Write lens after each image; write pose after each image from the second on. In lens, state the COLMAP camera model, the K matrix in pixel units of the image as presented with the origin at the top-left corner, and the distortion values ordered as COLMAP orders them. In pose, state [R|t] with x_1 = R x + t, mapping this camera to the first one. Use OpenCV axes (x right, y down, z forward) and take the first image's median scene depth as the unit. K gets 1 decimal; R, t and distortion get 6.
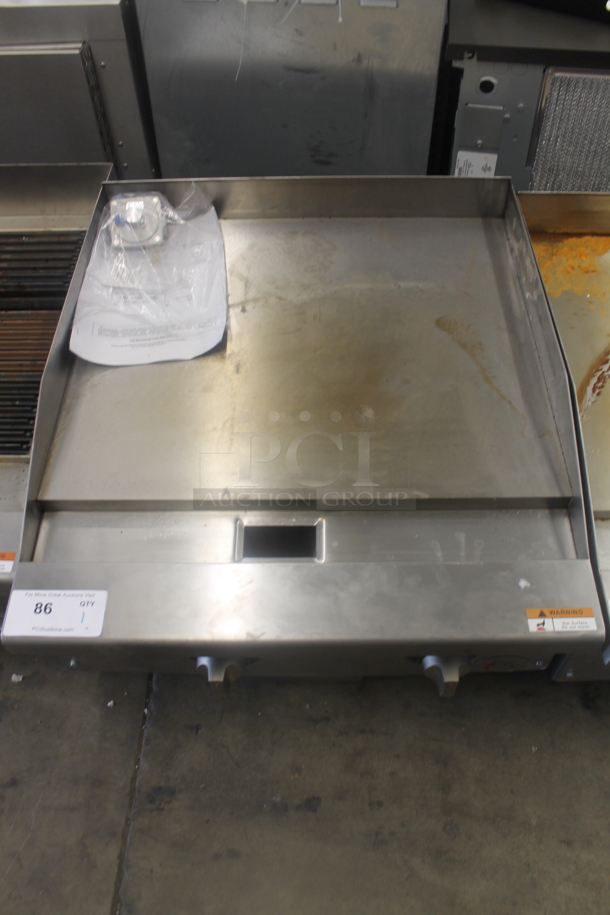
lens RADIAL K [[774.5, 0, 306.3], [0, 774.5, 461.6], [0, 0, 1]] dist [-0.113851, 0.055373]
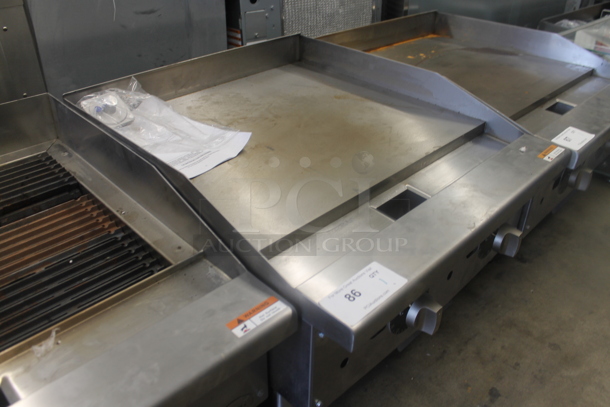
lens RADIAL K [[516.3, 0, 299.4], [0, 516.3, 207.2], [0, 0, 1]] dist [-0.113851, 0.055373]
pose [[0.703795, -0.364292, 0.609889, -0.633879], [0.551832, 0.821003, -0.146406, 0.122220], [-0.447386, 0.439596, 0.778846, 0.318804]]
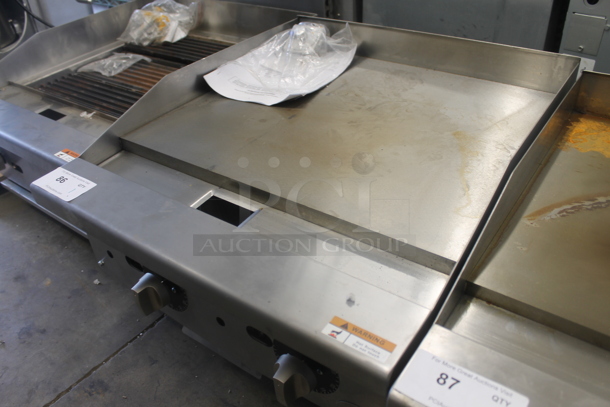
lens RADIAL K [[516.3, 0, 310.8], [0, 516.3, 199.7], [0, 0, 1]] dist [-0.113851, 0.055373]
pose [[0.814610, 0.299986, -0.496405, 0.426142], [-0.431769, 0.885110, -0.173655, 0.148108], [0.387279, 0.355794, 0.850544, 0.293951]]
